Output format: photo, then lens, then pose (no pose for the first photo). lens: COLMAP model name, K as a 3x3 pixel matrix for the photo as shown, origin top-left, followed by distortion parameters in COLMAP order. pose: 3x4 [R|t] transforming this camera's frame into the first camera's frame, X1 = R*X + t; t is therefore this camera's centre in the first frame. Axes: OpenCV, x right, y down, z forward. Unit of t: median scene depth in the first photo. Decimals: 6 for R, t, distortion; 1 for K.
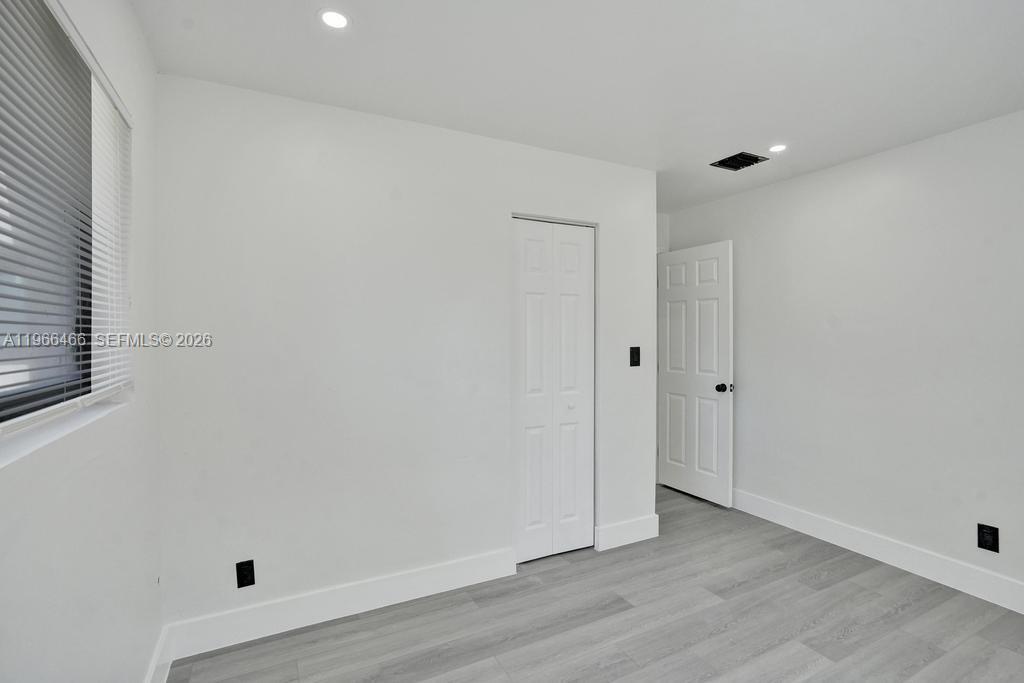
lens RADIAL K [[483.8, 0, 518.3], [0, 483.8, 344.9], [0, 0, 1]] dist [-0.047451, 0.023237]
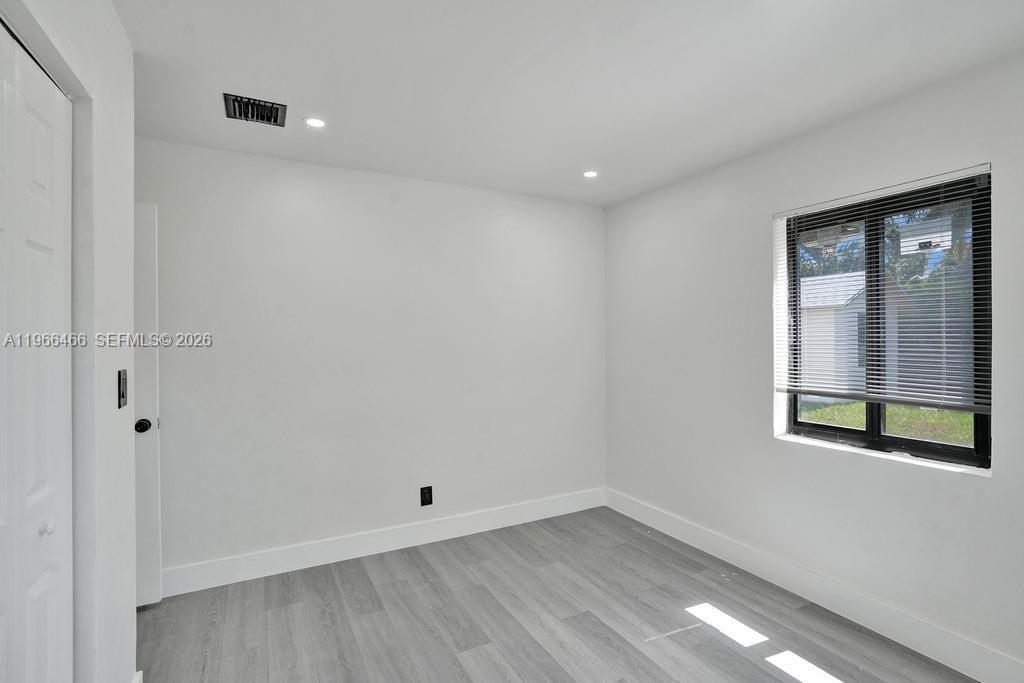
lens RADIAL K [[483.8, 0, 514.1], [0, 483.8, 337.5], [0, 0, 1]] dist [-0.047451, 0.023237]
pose [[-0.018941, 0.003453, 0.999815, -0.350068], [0.023457, 0.999720, -0.003009, -0.022861], [-0.999545, 0.023396, -0.019017, 0.765980]]
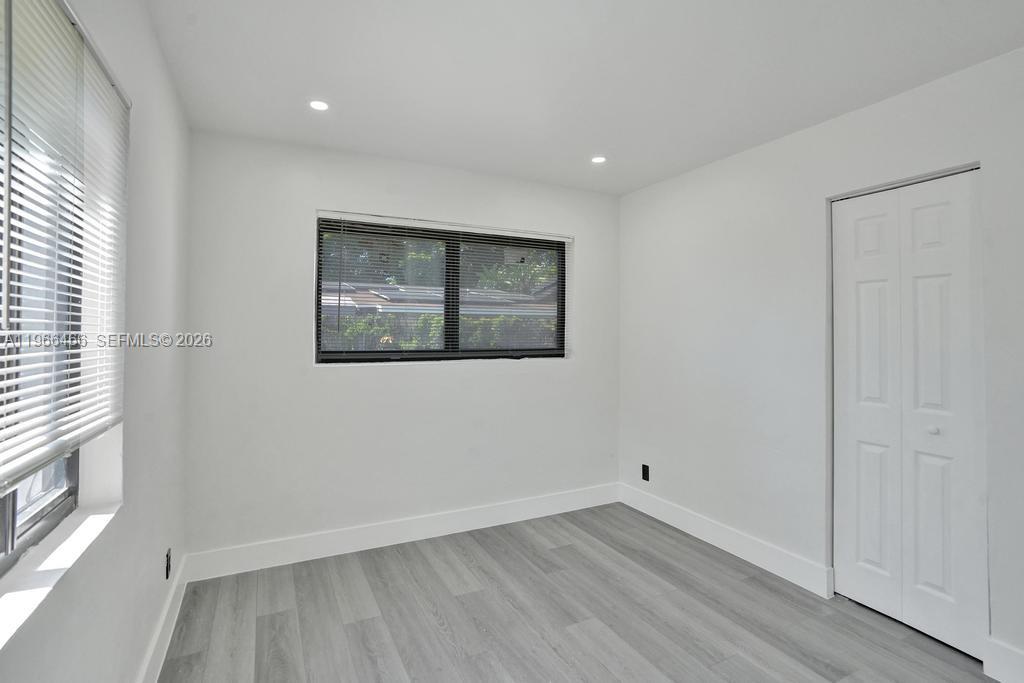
lens RADIAL K [[483.8, 0, 512.2], [0, 483.8, 323.2], [0, 0, 1]] dist [-0.047451, 0.023237]
pose [[-0.018424, -0.021809, -0.999592, 1.000758], [-0.022253, 0.999523, -0.021397, -0.004963], [0.999583, 0.021850, -0.018901, 0.468171]]
